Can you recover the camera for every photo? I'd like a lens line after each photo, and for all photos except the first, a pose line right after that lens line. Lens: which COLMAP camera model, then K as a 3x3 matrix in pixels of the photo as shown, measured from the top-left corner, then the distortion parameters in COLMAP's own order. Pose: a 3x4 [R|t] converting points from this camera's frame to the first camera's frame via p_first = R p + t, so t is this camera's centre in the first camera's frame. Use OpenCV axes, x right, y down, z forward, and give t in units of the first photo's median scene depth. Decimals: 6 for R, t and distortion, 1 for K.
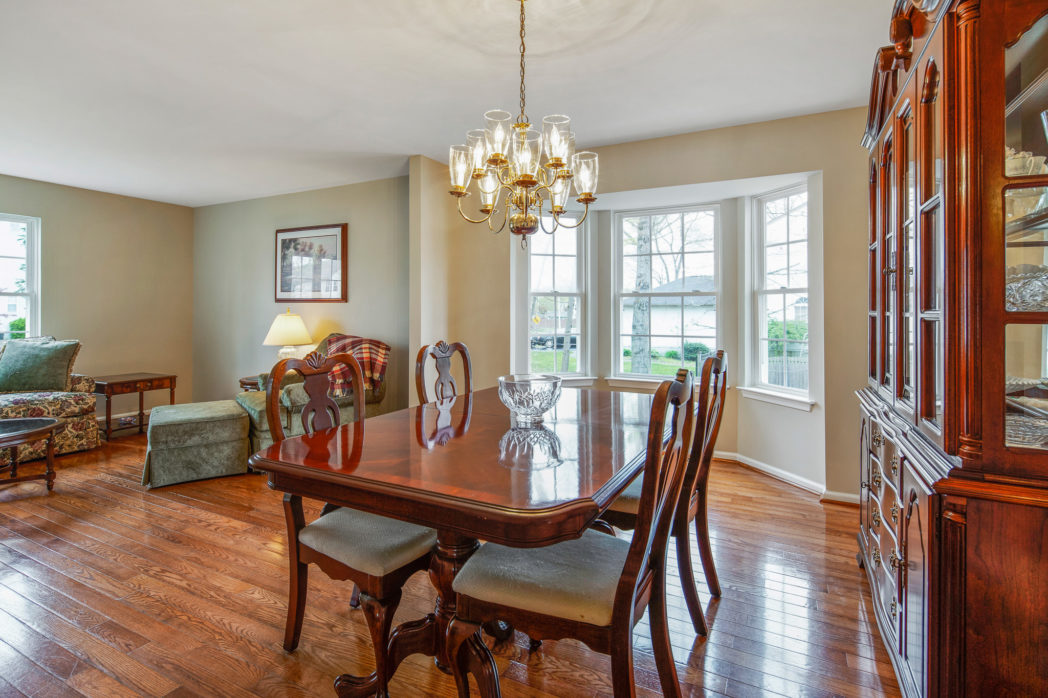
lens RADIAL K [[533.8, 0, 519.5], [0, 533.8, 304.6], [0, 0, 1]] dist [0.000955, 0.000519]
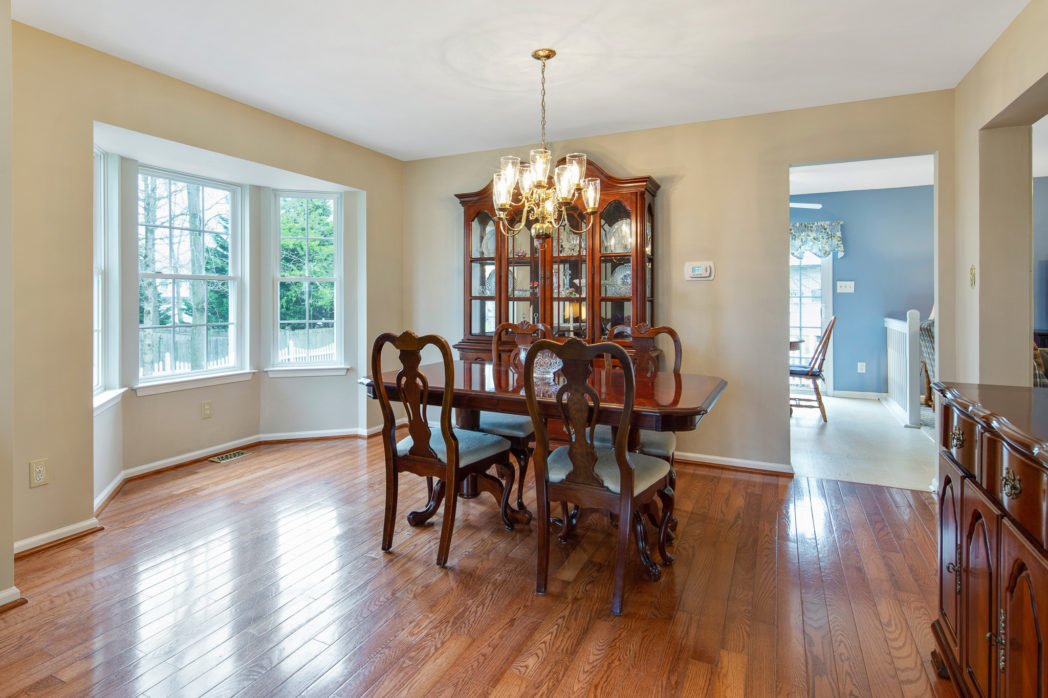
lens RADIAL K [[533.8, 0, 519.5], [0, 533.8, 304.6], [0, 0, 1]] dist [0.000955, 0.000519]
pose [[-0.025229, -0.009713, 0.999635, -0.573303], [-0.005166, 0.999941, 0.009585, 0.012997], [-0.999668, -0.004922, -0.025278, 0.476352]]
